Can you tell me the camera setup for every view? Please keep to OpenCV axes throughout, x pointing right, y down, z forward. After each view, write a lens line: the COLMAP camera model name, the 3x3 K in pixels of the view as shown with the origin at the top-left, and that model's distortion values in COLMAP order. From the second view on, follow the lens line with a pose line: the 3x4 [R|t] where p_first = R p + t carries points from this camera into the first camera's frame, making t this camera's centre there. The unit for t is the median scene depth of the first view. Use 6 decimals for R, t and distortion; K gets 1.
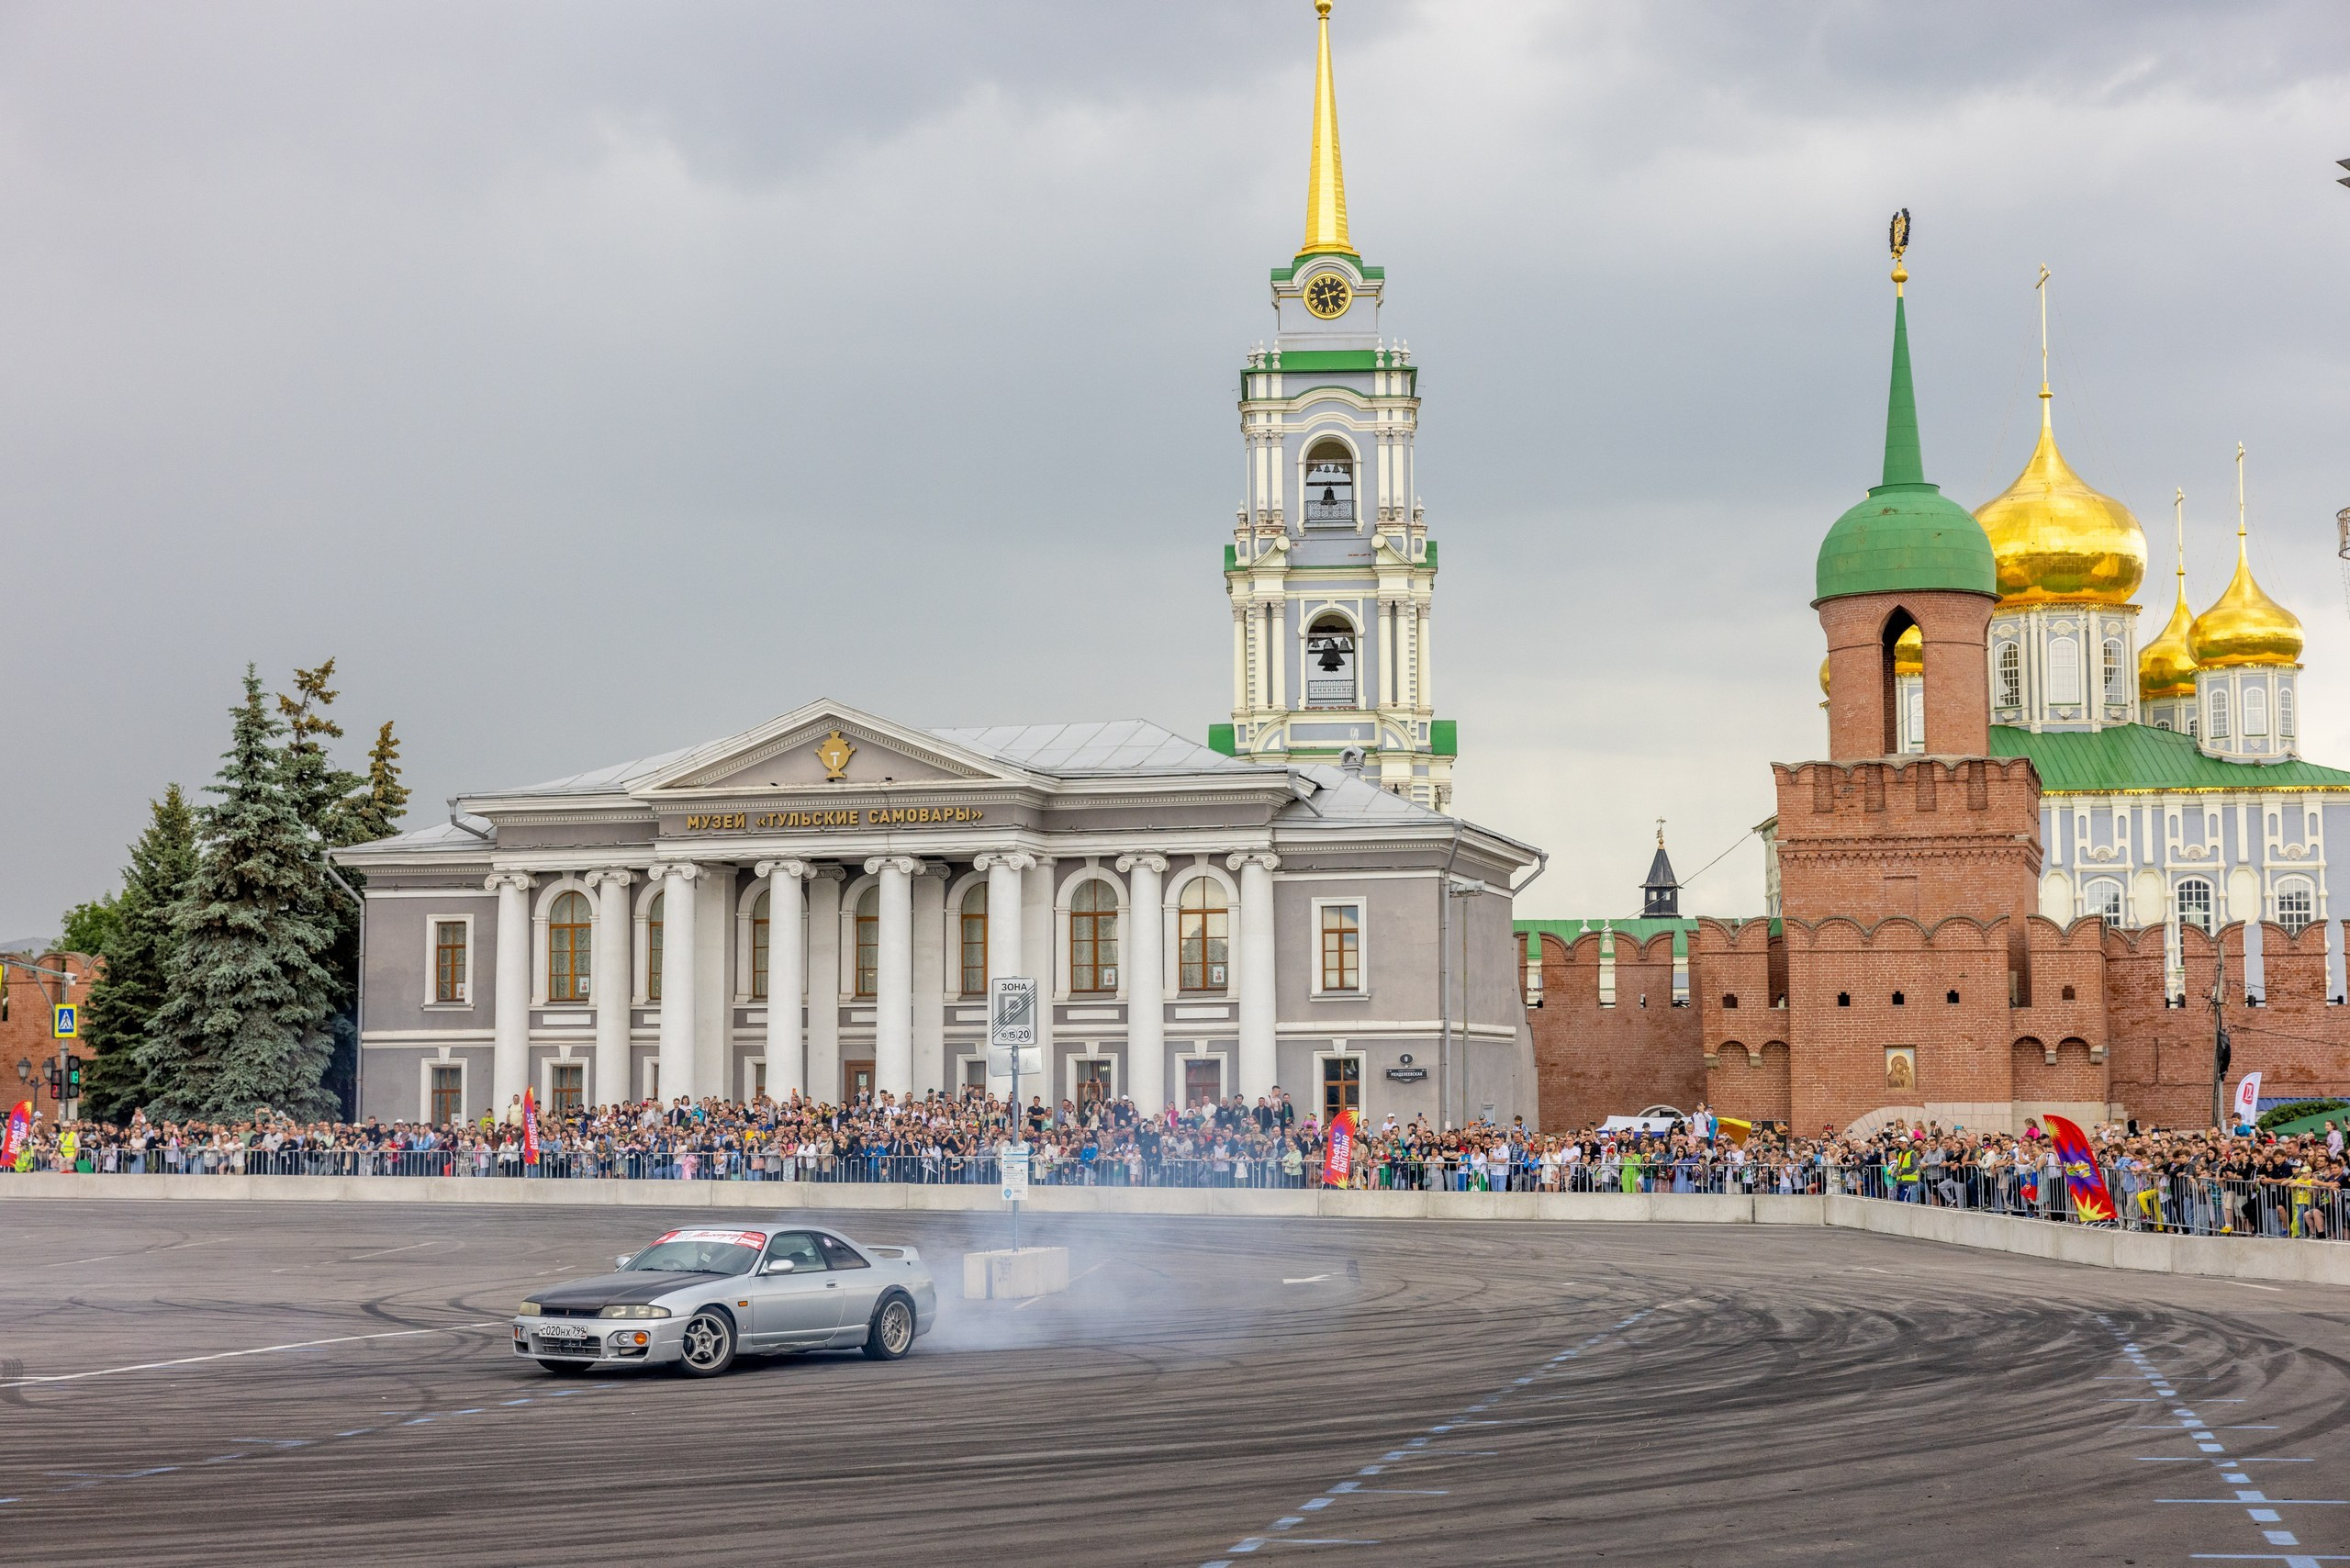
lens RADIAL K [[3872.3, 0, 1118.6], [0, 3872.3, 863.8], [0, 0, 1]] dist [0.041057, -0.074218]
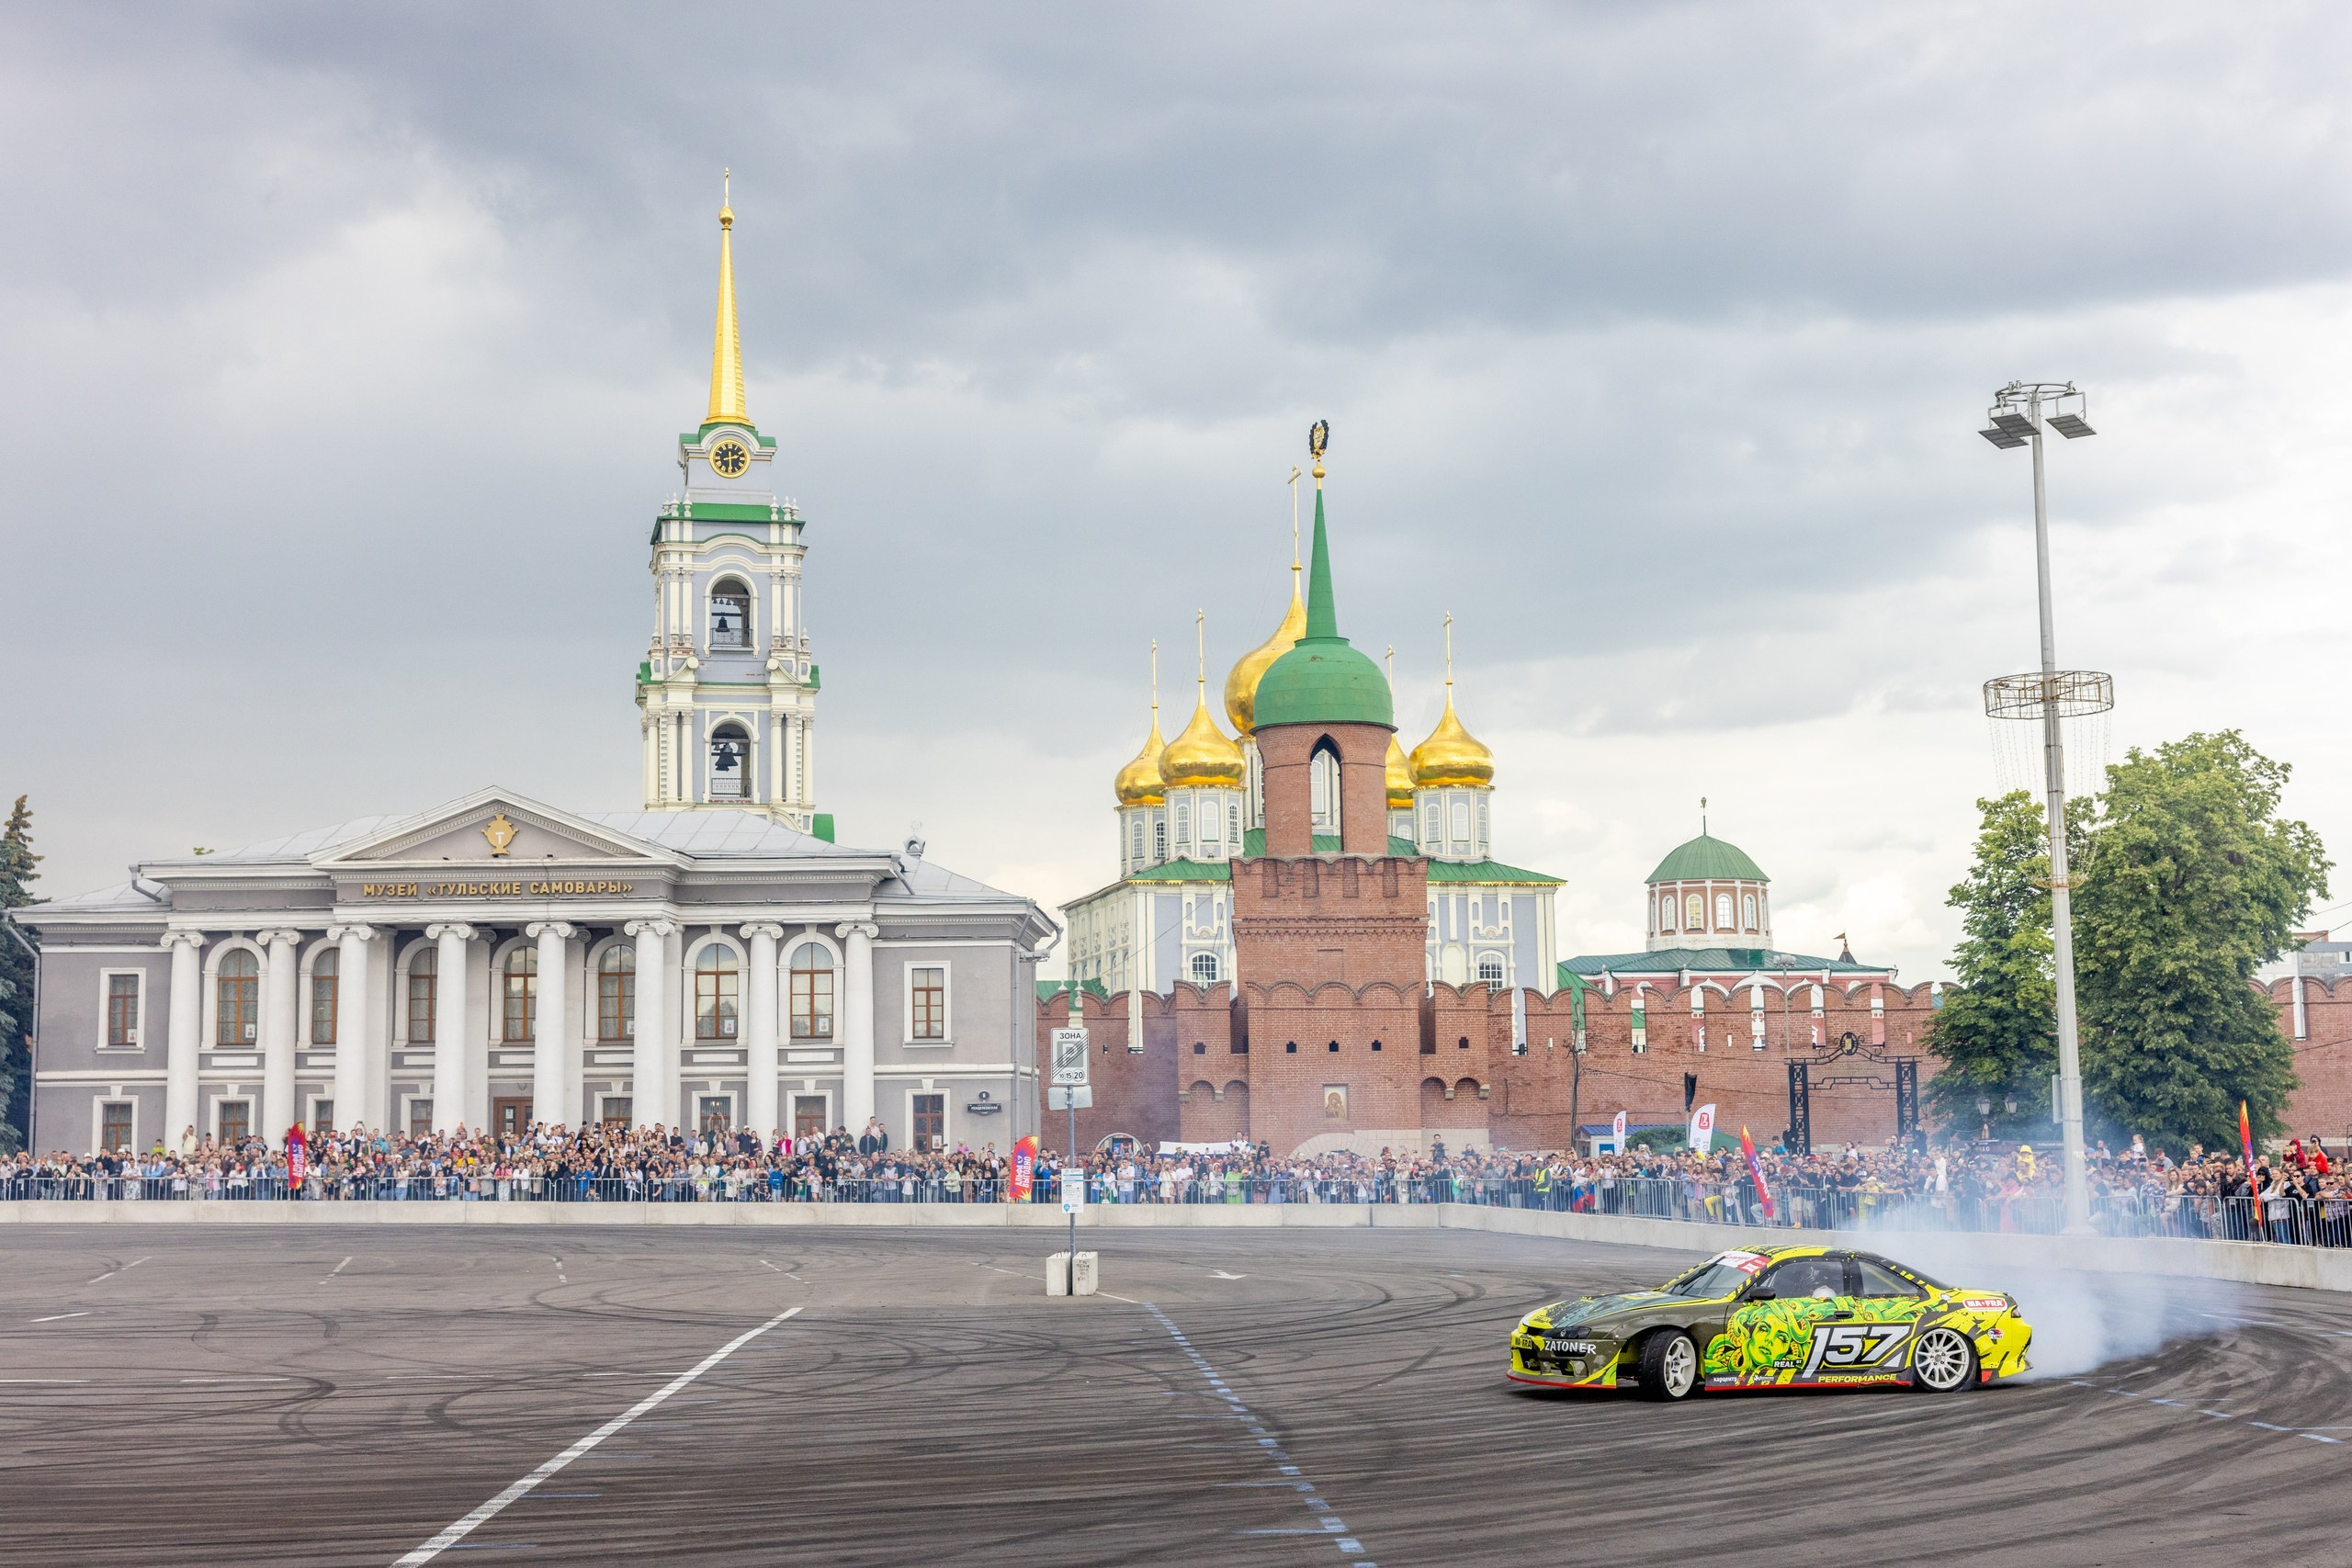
lens RADIAL K [[3200.5, 0, 1215.2], [0, 3200.5, 849.3], [0, 0, 1]] dist [0.001151, 0.069871]
pose [[0.961773, 0.020391, 0.273088, -0.122548], [-0.013345, 0.999529, -0.027635, -0.000064], [-0.273523, 0.022934, 0.961592, 0.010763]]
